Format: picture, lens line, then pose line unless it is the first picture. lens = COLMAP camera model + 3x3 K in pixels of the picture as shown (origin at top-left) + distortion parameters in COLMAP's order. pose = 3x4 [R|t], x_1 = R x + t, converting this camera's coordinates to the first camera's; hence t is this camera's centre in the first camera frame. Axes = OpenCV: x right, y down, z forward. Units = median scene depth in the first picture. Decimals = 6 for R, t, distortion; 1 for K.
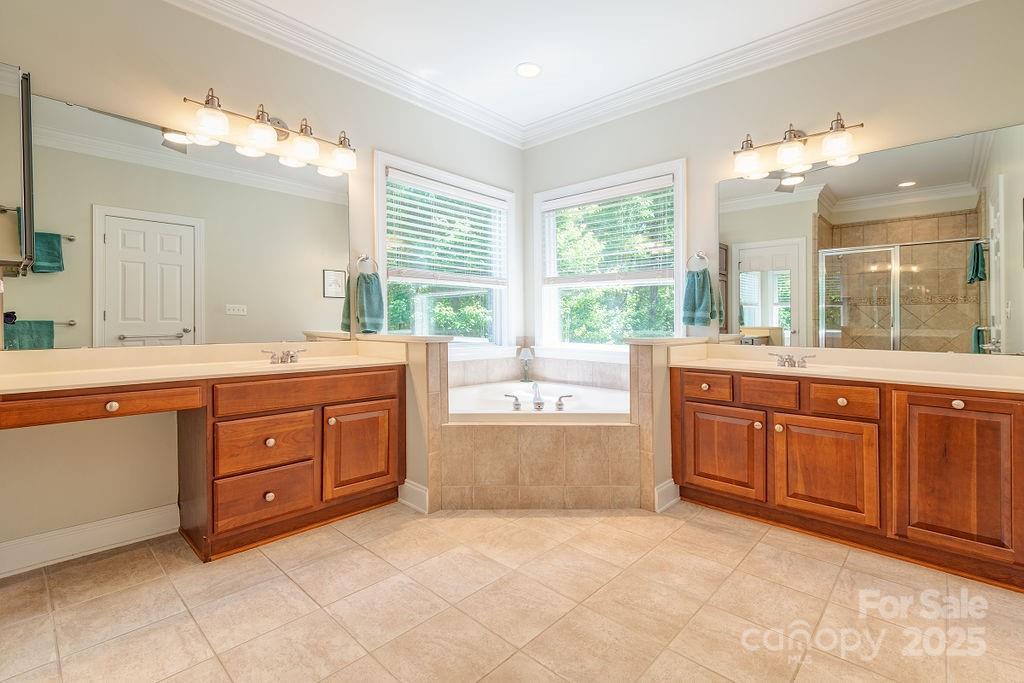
lens RADIAL K [[470.2, 0, 514.4], [0, 470.2, 319.6], [0, 0, 1]] dist [0.000410, 0.000099]
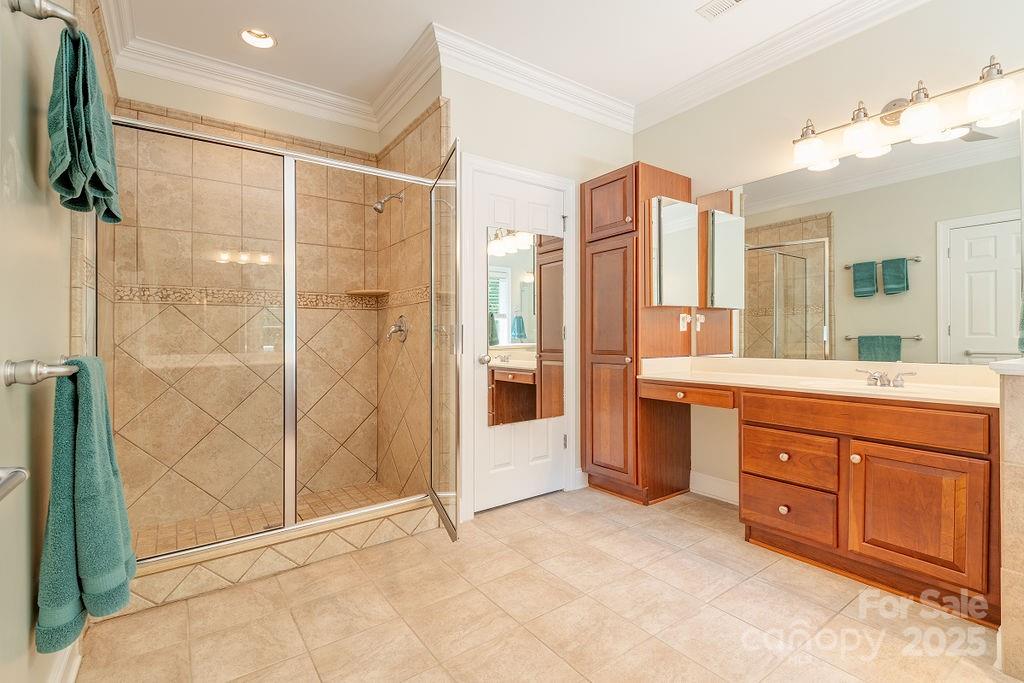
lens RADIAL K [[467.7, 0, 513.9], [0, 467.7, 336.4], [0, 0, 1]] dist [-0.000500, -0.000061]
pose [[-0.187380, -0.001430, -0.982286, 0.527794], [0.008997, 0.999954, -0.003172, -0.002740], [0.982246, -0.009432, -0.187359, 0.553286]]
